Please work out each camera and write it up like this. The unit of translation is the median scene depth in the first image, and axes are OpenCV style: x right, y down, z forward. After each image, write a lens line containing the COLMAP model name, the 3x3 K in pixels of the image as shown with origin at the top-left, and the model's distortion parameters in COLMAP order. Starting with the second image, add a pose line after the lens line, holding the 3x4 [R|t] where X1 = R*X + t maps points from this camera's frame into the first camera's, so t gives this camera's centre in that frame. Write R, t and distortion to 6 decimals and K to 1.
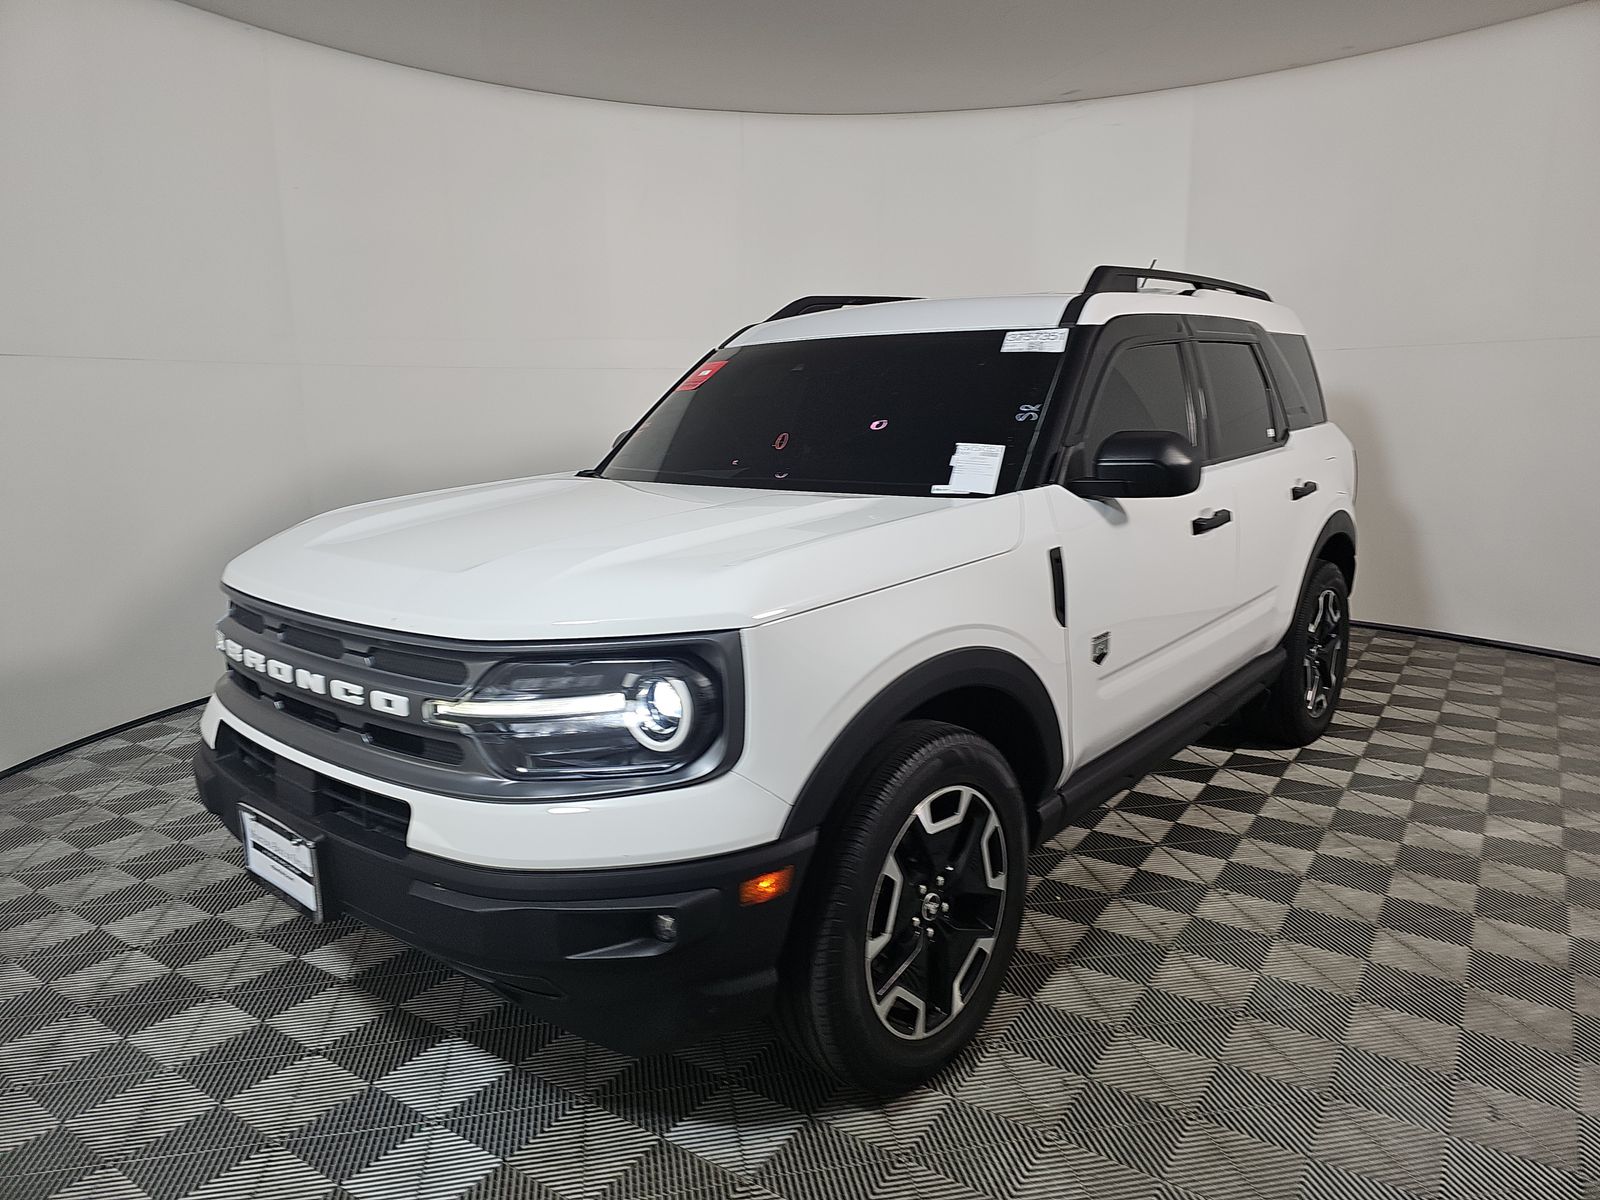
lens RADIAL K [[1089.4, 0, 800.0], [0, 1089.4, 600.0], [0, 0, 1]] dist [0.007616, -0.000557]
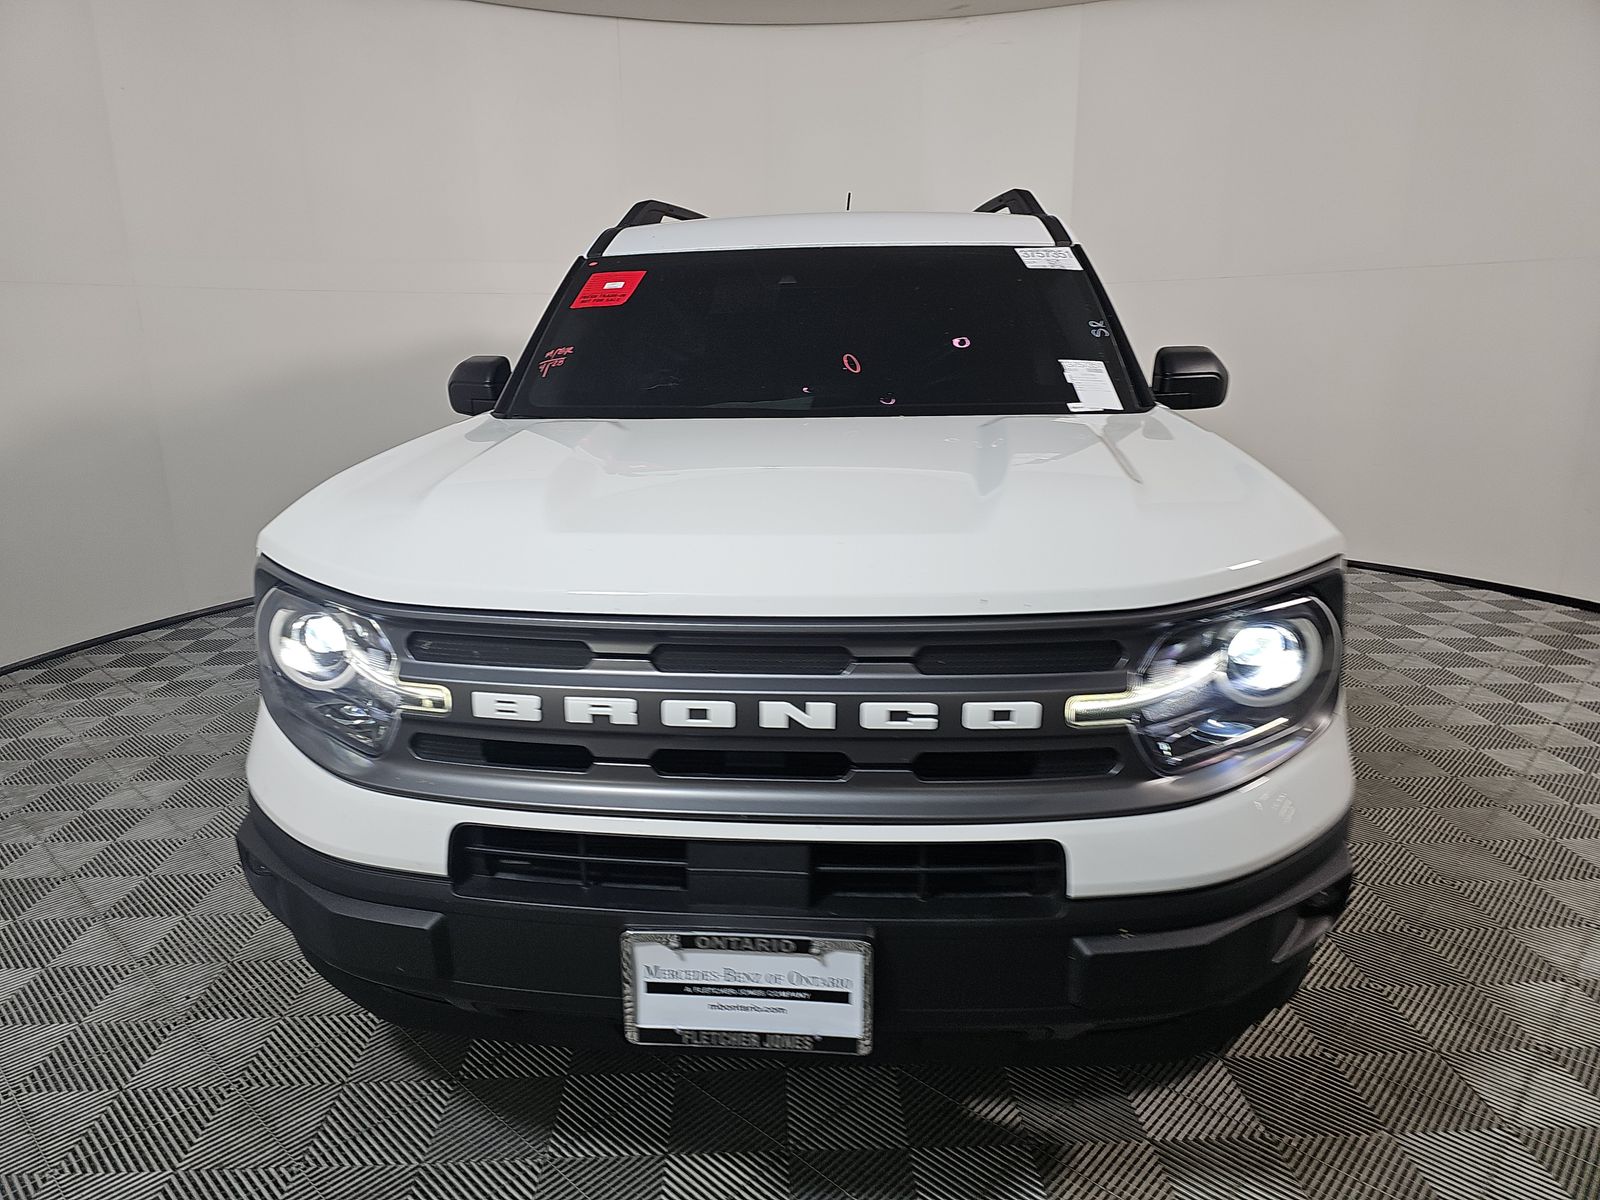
lens RADIAL K [[1066.3, 0, 800.0], [0, 1066.3, 600.0], [0, 0, 1]] dist [0.012698, 0.004840]
pose [[0.819869, -0.136420, 0.556061, -0.616714], [0.108466, 0.990620, 0.083107, -0.037560], [-0.562183, -0.007823, 0.826976, 0.353936]]
